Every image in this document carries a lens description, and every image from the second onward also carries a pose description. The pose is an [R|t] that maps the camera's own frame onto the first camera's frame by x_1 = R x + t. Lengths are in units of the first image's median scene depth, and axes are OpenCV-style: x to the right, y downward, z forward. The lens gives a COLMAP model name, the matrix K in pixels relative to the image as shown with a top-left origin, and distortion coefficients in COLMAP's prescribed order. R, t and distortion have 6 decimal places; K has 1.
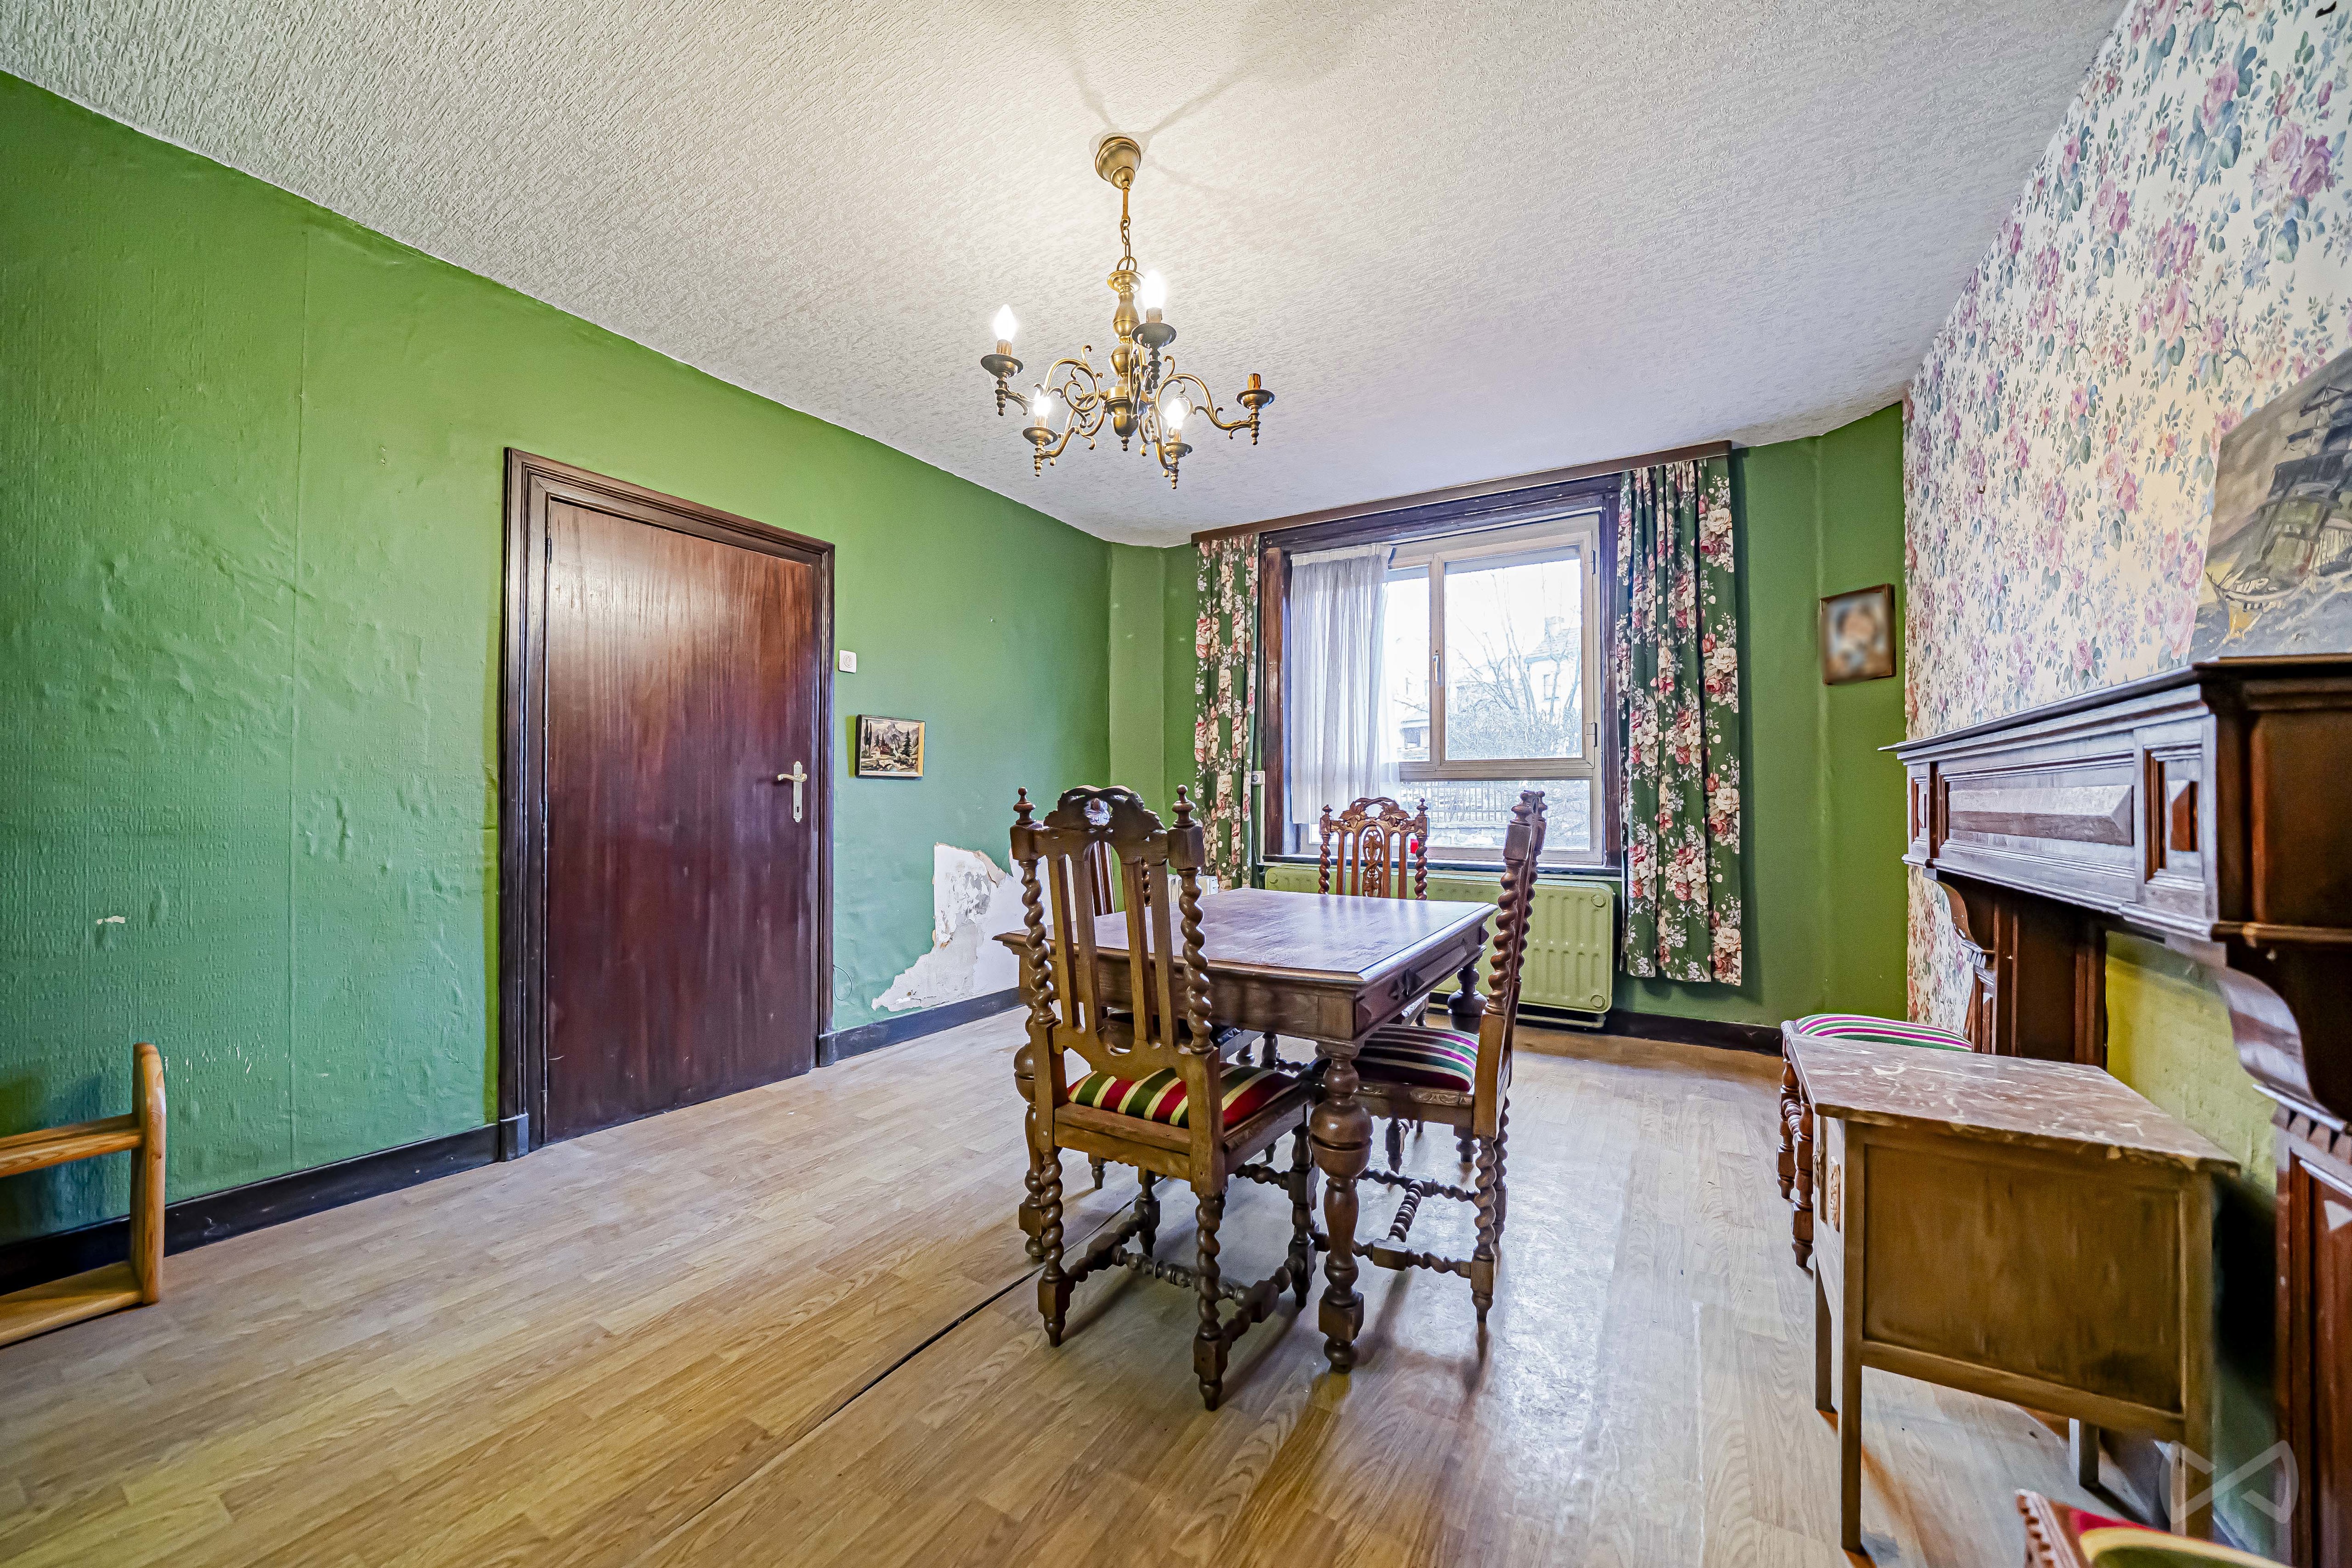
lens RADIAL K [[832.6, 0, 1191.4], [0, 832.6, 786.3], [0, 0, 1]] dist [-0.019963, 0.000126]
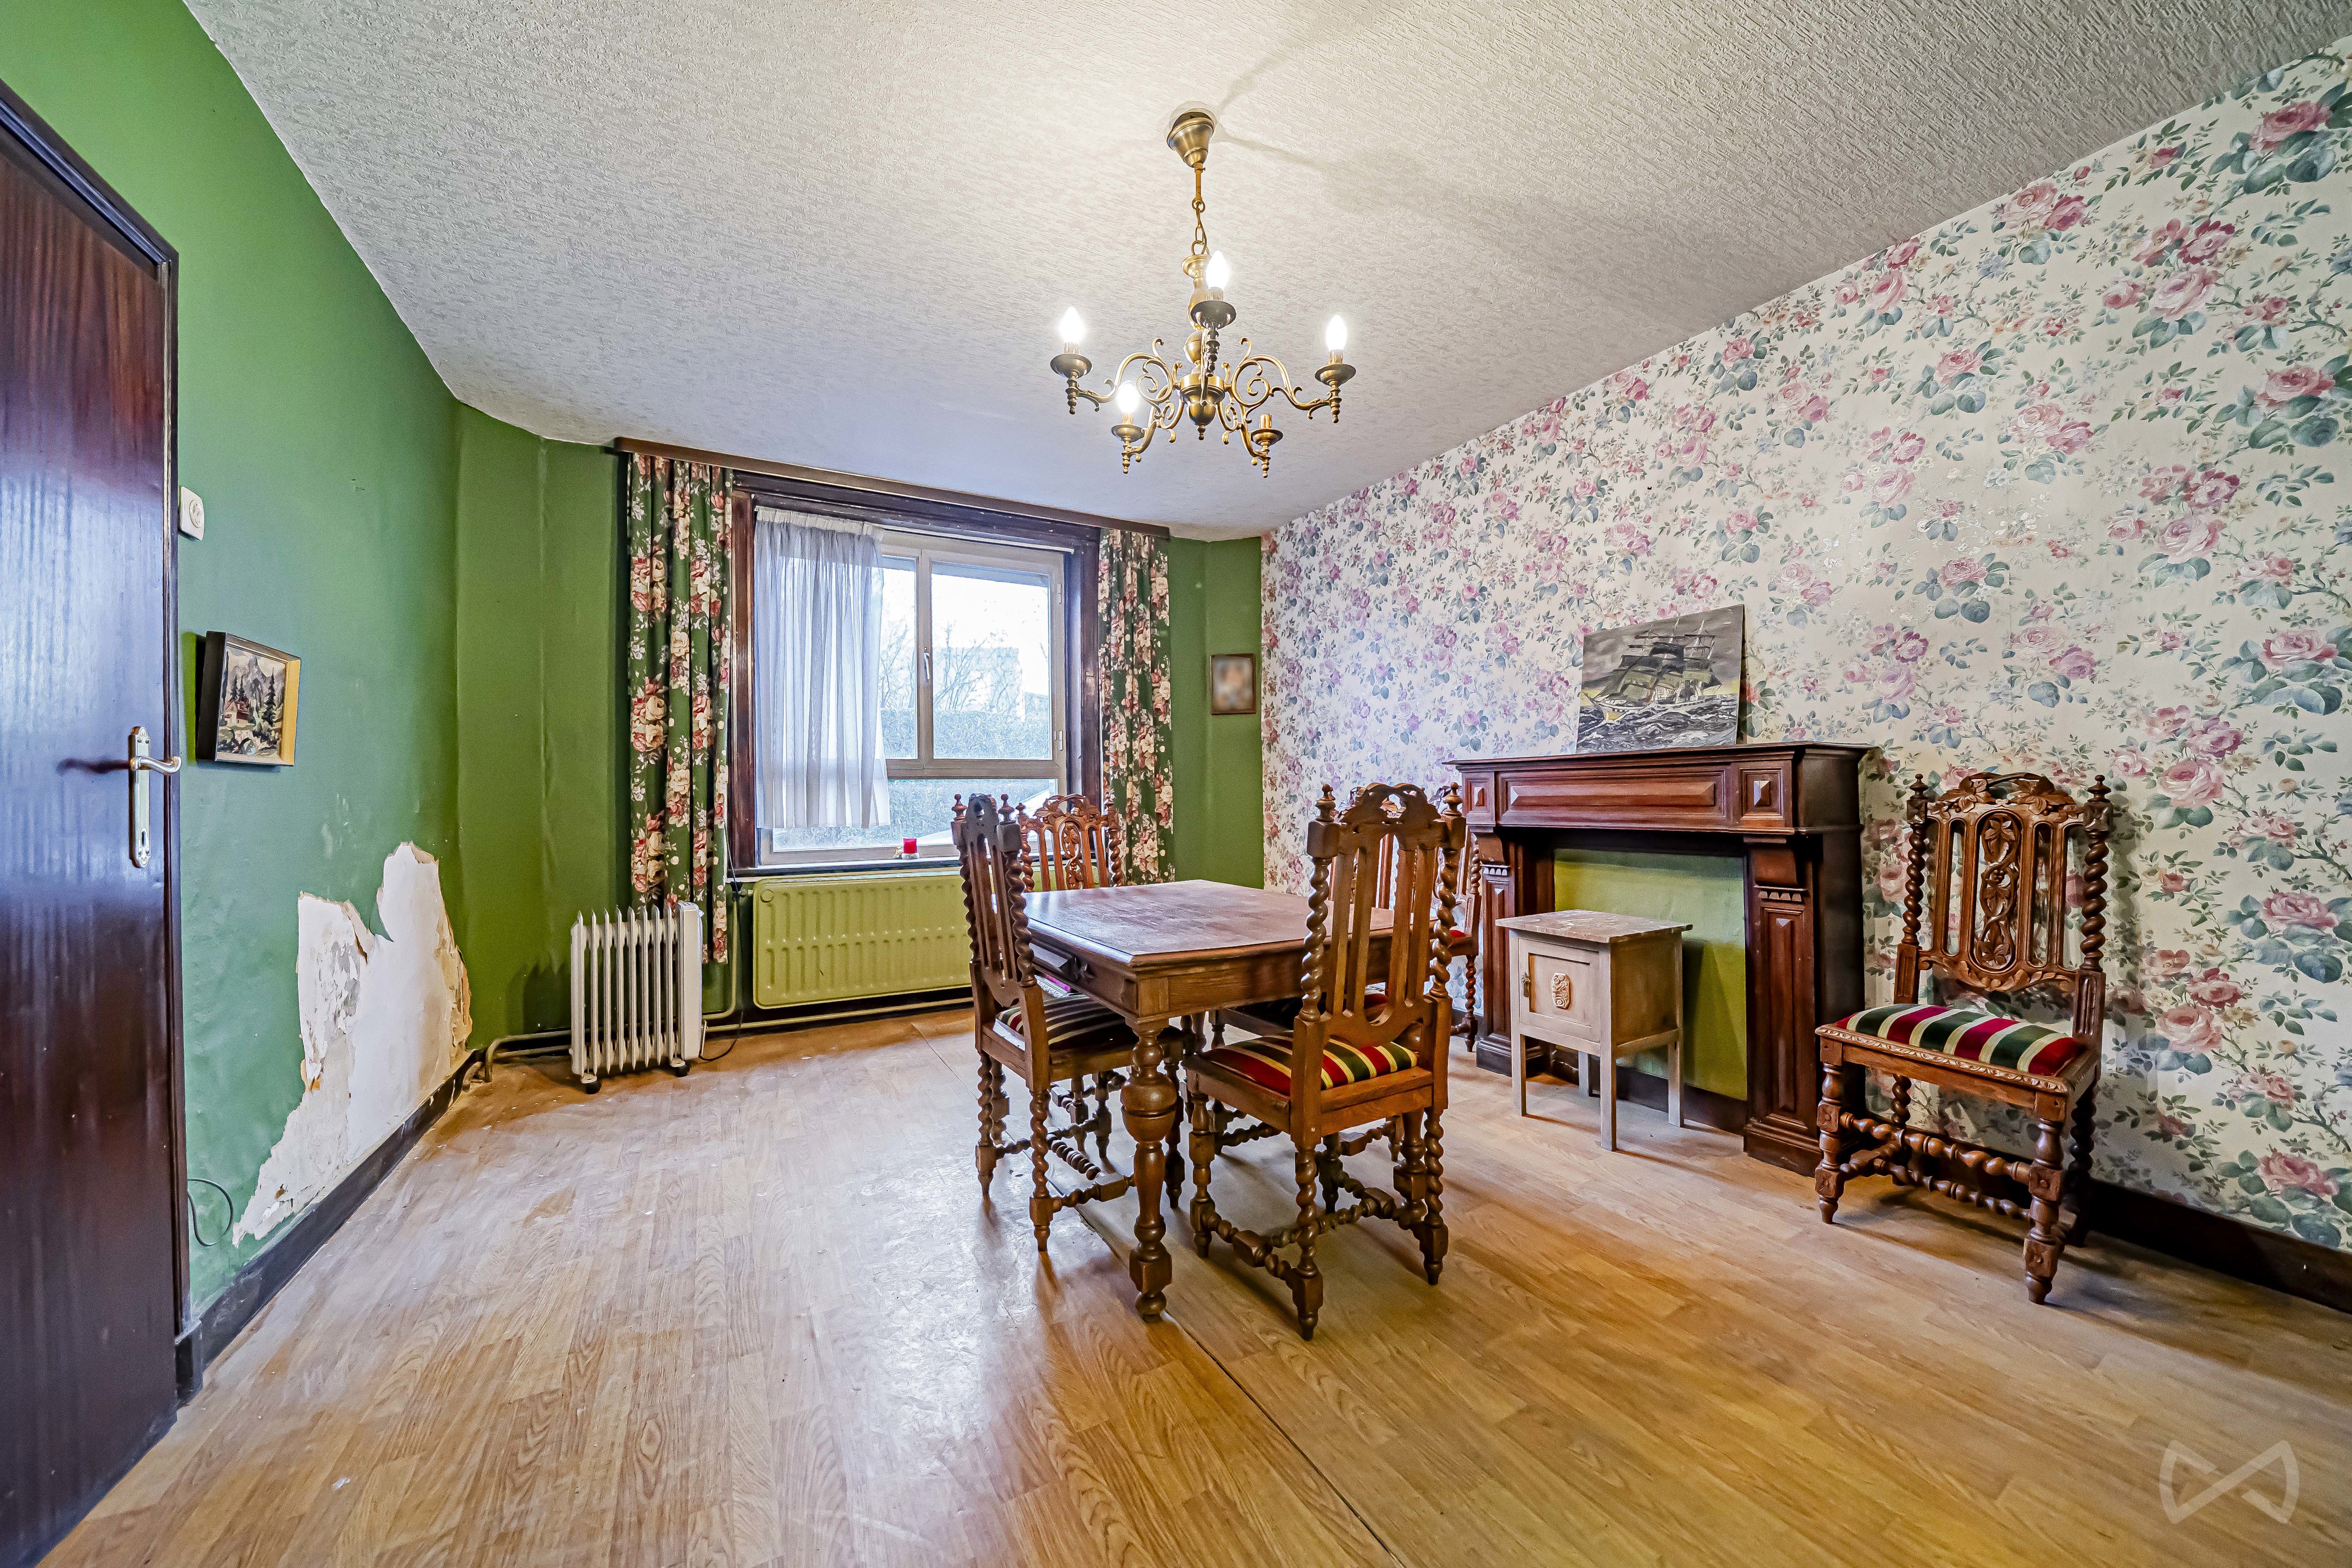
lens RADIAL K [[832.5, 0, 1191.4], [0, 832.5, 786.3], [0, 0, 1]] dist [-0.019963, 0.000126]
pose [[0.500178, -0.001920, 0.865921, -0.496390], [0.001107, 0.999998, 0.001578, 0.000882], [-0.865922, 0.000170, 0.500179, 0.278343]]
